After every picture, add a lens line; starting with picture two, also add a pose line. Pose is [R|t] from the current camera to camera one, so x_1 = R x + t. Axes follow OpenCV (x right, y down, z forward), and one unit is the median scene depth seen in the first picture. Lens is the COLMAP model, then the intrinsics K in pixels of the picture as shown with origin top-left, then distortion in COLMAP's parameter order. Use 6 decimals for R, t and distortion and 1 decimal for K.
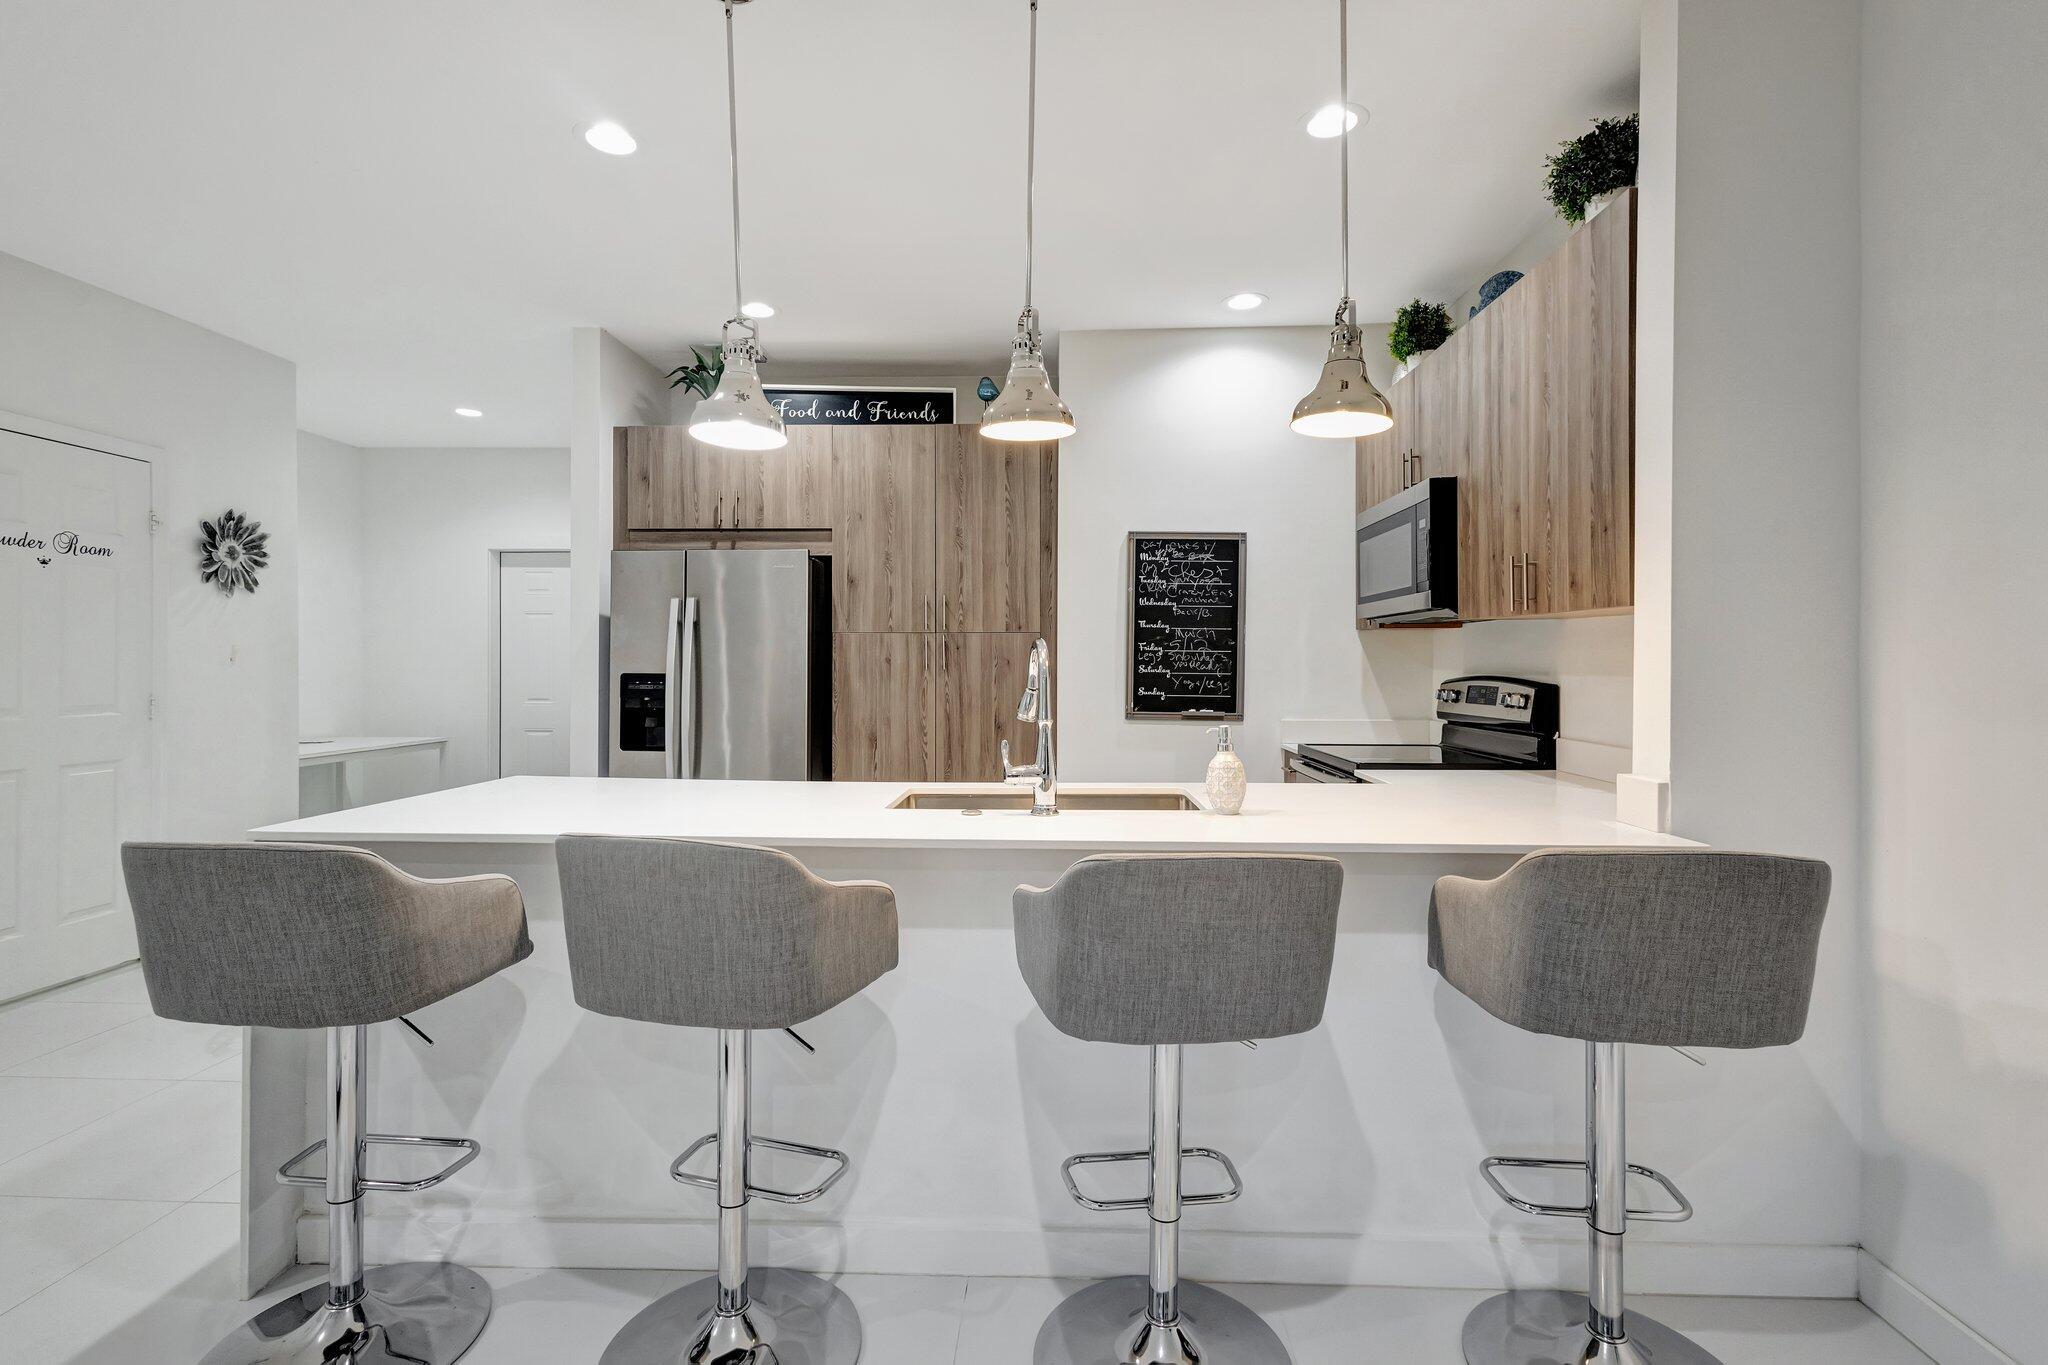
lens RADIAL K [[948.0, 0, 1028.0], [0, 948.0, 668.0], [0, 0, 1]] dist [0.007880, -0.001002]
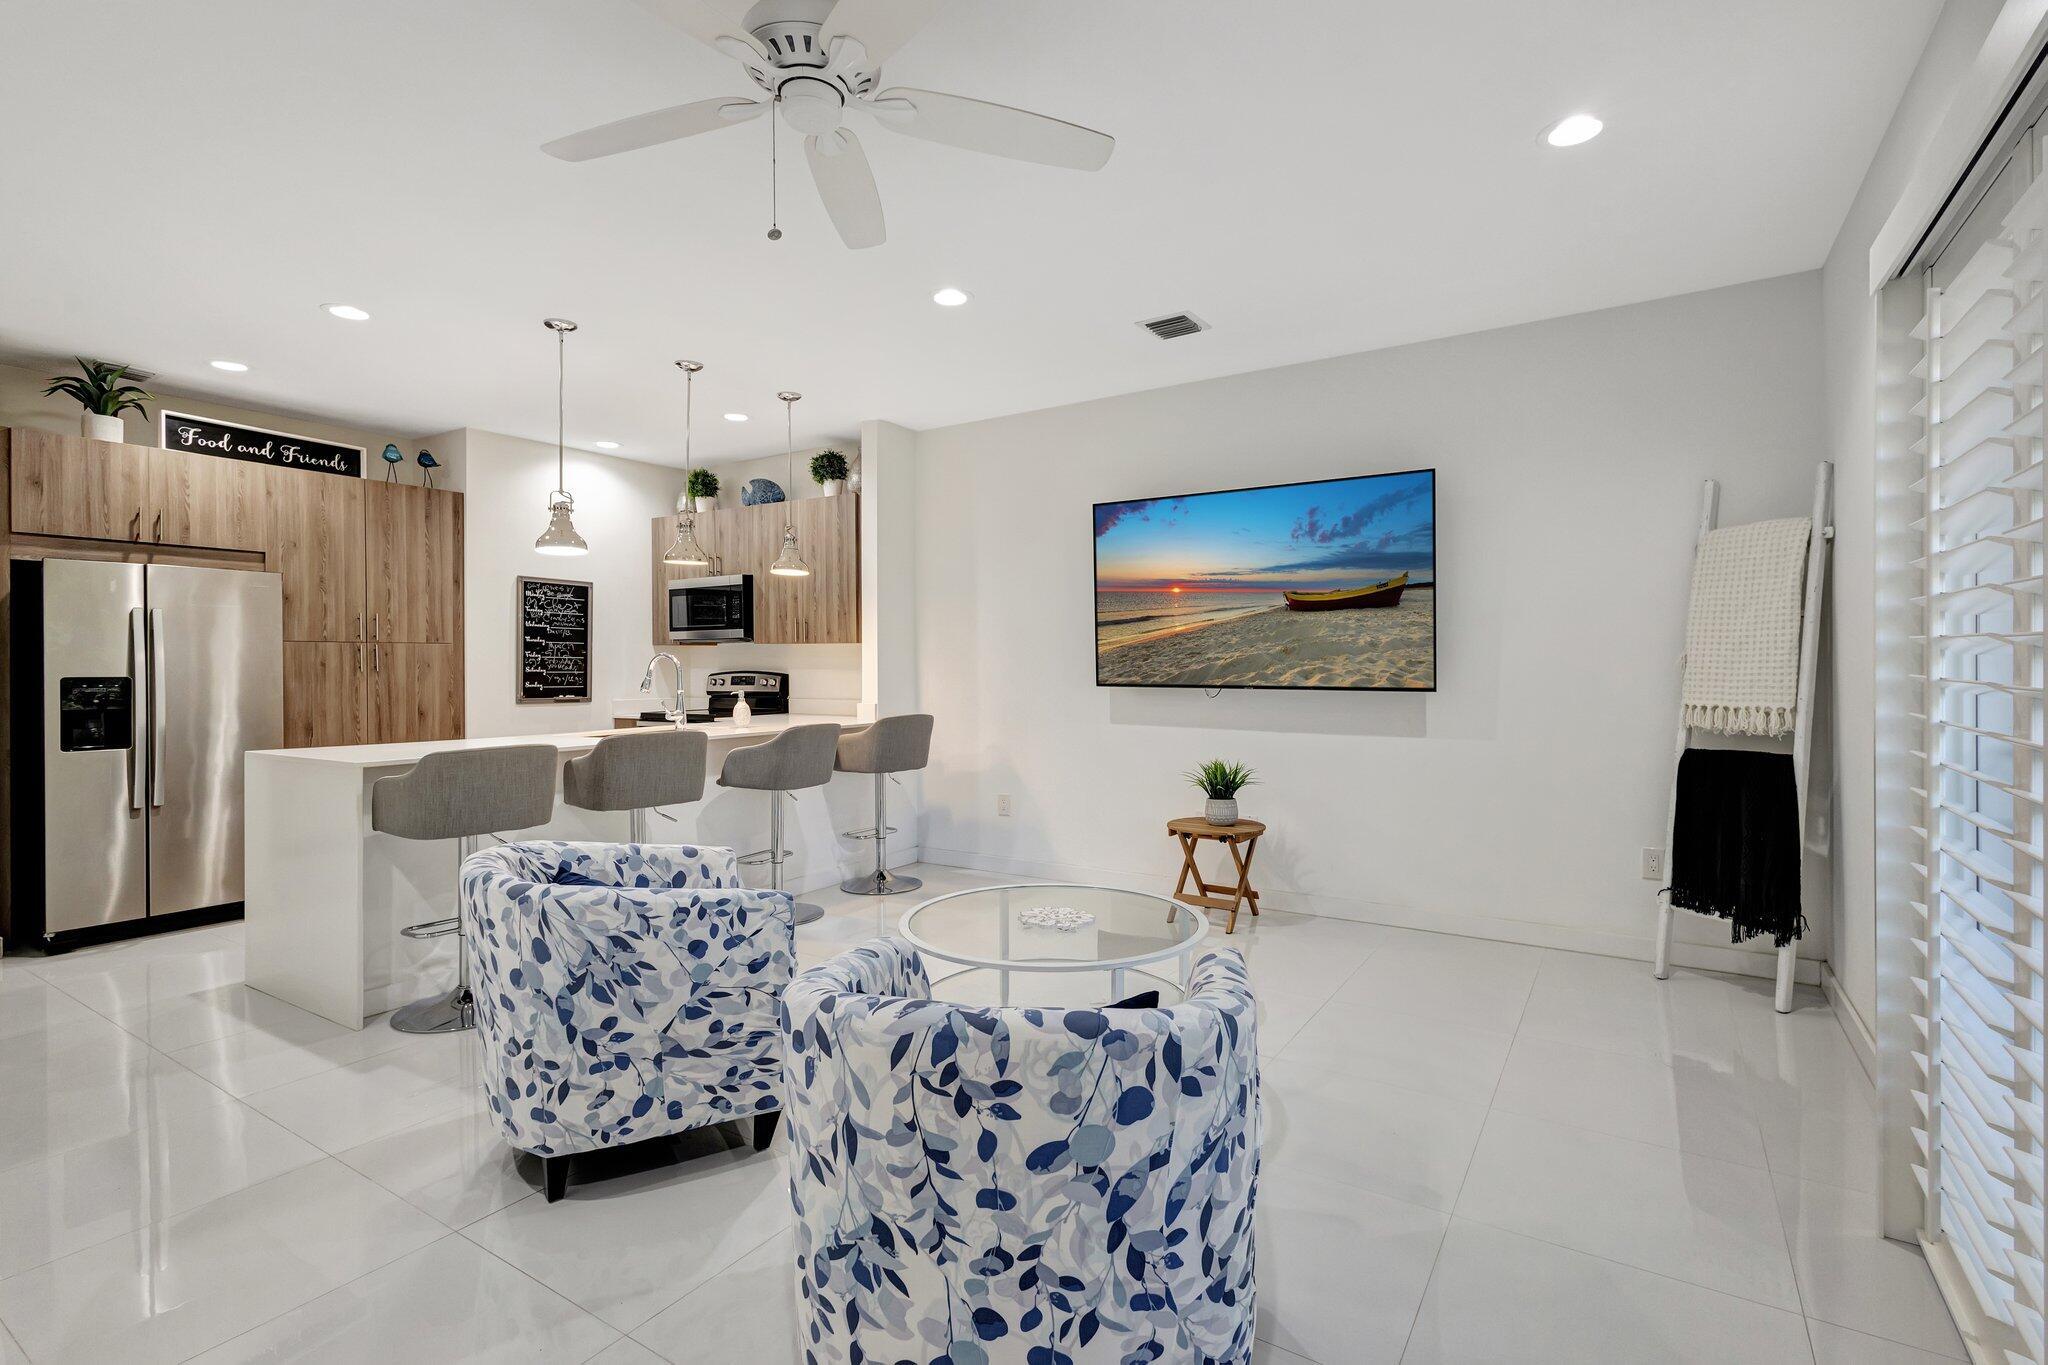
lens RADIAL K [[948.0, 0, 1028.0], [0, 948.0, 668.0], [0, 0, 1]] dist [0.007880, -0.001002]
pose [[0.509875, -0.005639, 0.860230, -0.753288], [0.008635, 0.999962, 0.001437, 0.003349], [-0.860205, 0.006695, 0.509904, -0.421632]]
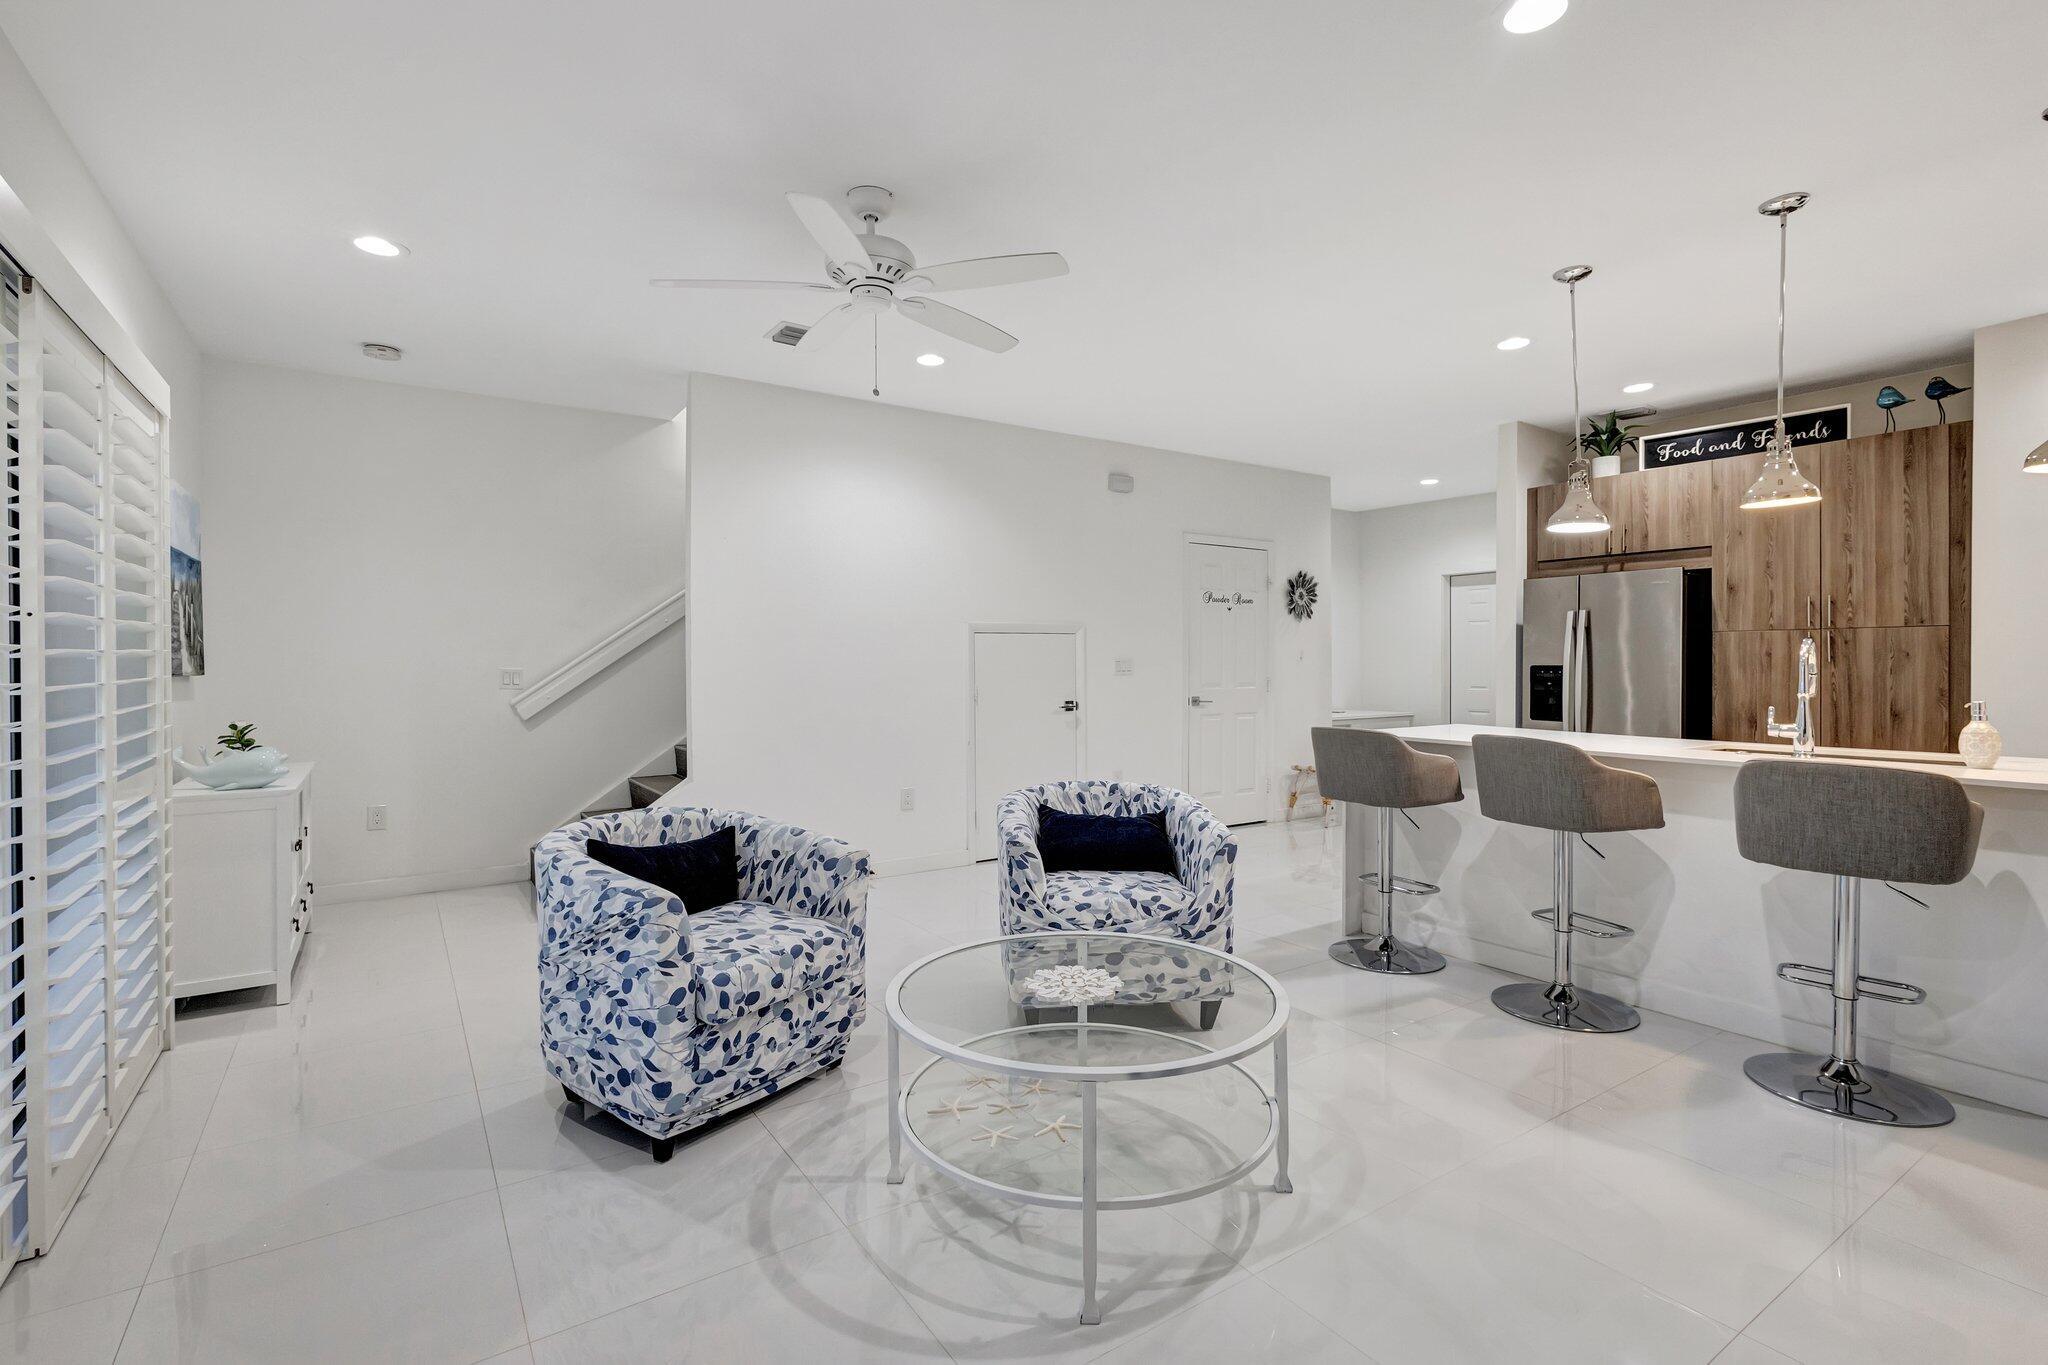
lens RADIAL K [[948.0, 0, 1028.0], [0, 948.0, 668.0], [0, 0, 1]] dist [0.007880, -0.001002]
pose [[0.600235, 0.000308, -0.799823, 0.244675], [0.002414, 0.999995, 0.002197, 0.004425], [0.799820, -0.003249, 0.600231, -0.434192]]
